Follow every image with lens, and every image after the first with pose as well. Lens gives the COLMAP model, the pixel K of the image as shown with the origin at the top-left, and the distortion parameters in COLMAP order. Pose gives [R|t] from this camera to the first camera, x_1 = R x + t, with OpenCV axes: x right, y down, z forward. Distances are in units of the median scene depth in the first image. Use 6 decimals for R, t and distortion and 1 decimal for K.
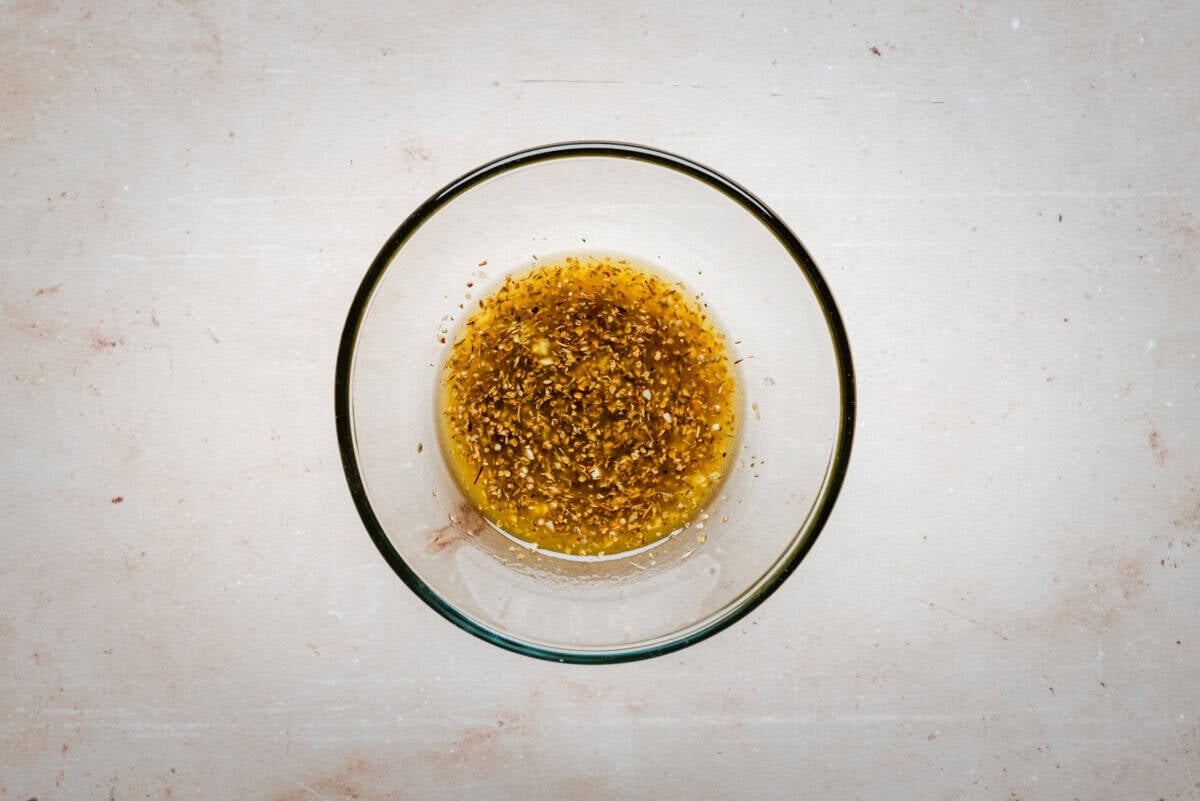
lens RADIAL K [[8470.2, 0, 600.8], [0, 8470.2, 398.6], [0, 0, 1]] dist [-0.331117, 0.000000]
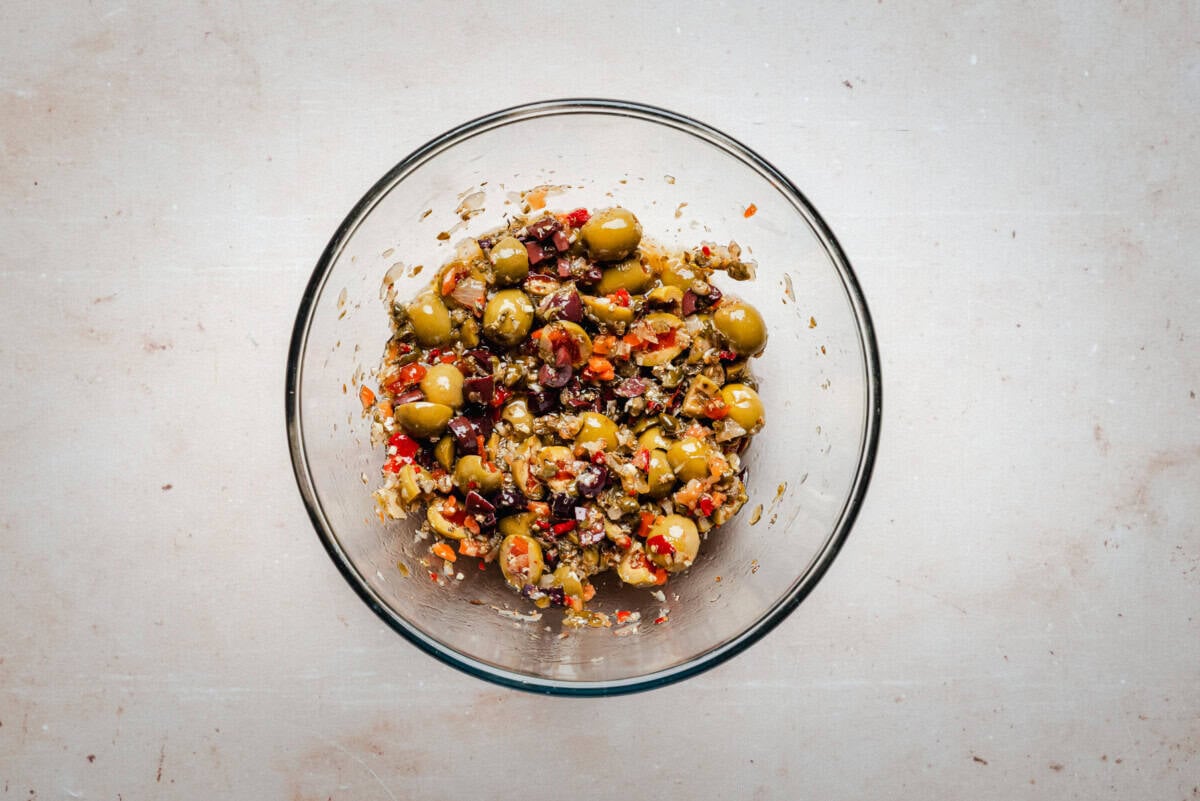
lens RADIAL K [[8470.2, 0, 602.6], [0, 8470.2, 400.6], [0, 0, 1]] dist [-0.331117, 0.000000]
pose [[1.000000, 0.000032, 0.000744, -0.000646], [-0.000032, 1.000000, -0.000816, 0.001494], [-0.000744, 0.000816, 0.999999, -0.114028]]
